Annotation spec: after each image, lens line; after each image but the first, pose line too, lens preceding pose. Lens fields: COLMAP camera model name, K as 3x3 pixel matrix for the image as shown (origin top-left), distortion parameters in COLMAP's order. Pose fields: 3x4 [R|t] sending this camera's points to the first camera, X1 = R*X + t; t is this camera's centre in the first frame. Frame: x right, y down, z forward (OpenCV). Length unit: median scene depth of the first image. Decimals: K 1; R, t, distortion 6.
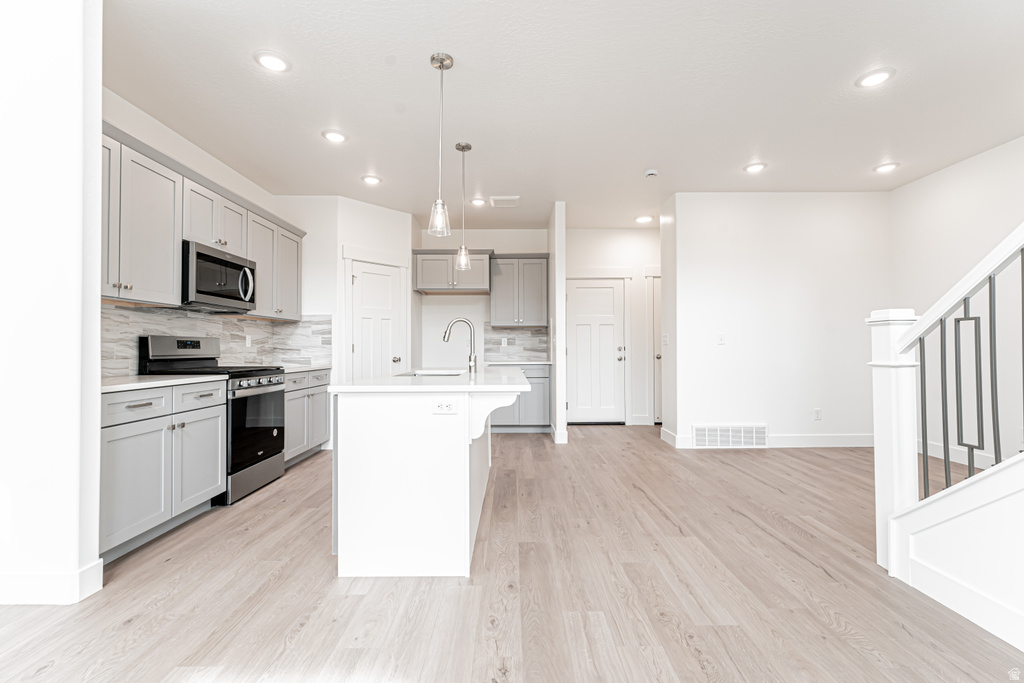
lens RADIAL K [[450.9, 0, 511.8], [0, 450.9, 340.2], [0, 0, 1]] dist [-0.005267, -0.000372]
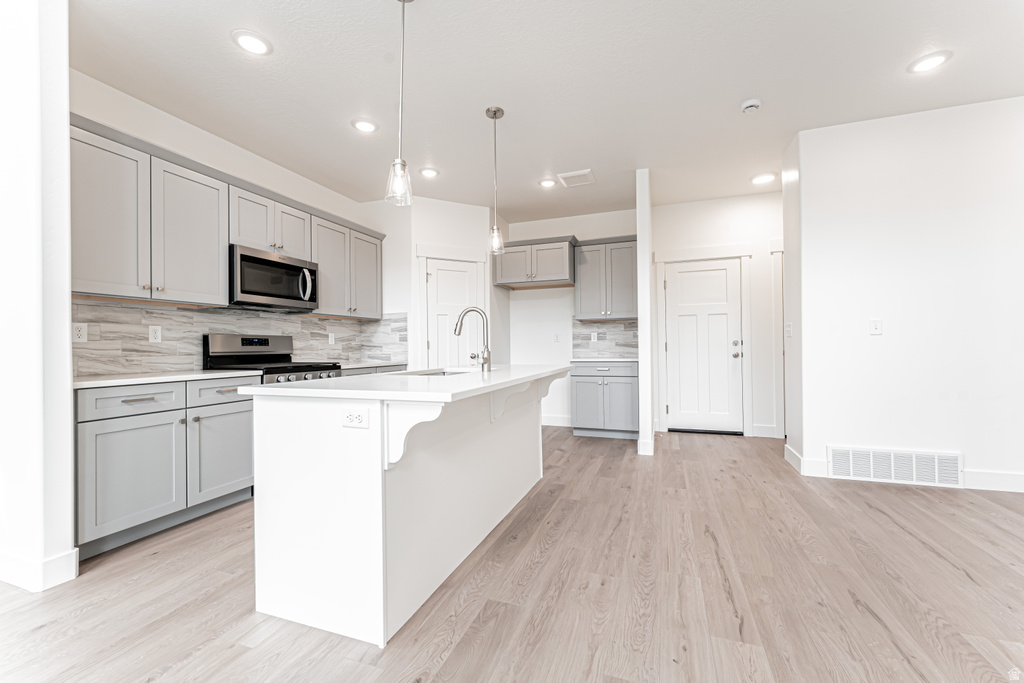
lens RADIAL K [[415.8, 0, 512.1], [0, 415.8, 343.6], [0, 0, 1]] dist [0.000353, -0.000302]
pose [[0.939589, -0.009413, -0.342175, 0.172677], [0.013887, 0.999847, 0.010628, 0.009176], [0.342022, -0.014738, 0.939576, 0.217697]]
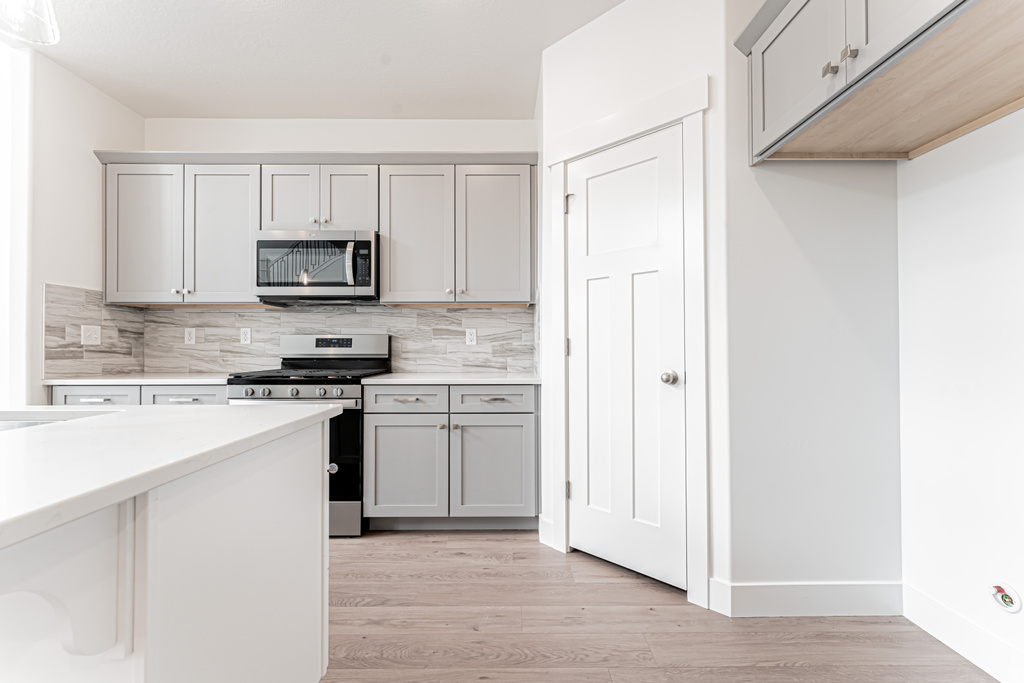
lens RADIAL K [[415.8, 0, 511.2], [0, 415.8, 345.8], [0, 0, 1]] dist [0.000353, -0.000302]
pose [[0.006661, 0.002601, -0.999974, 0.103577], [0.019444, 0.999807, 0.002730, 0.016322], [0.999789, -0.019462, 0.006609, 1.109205]]
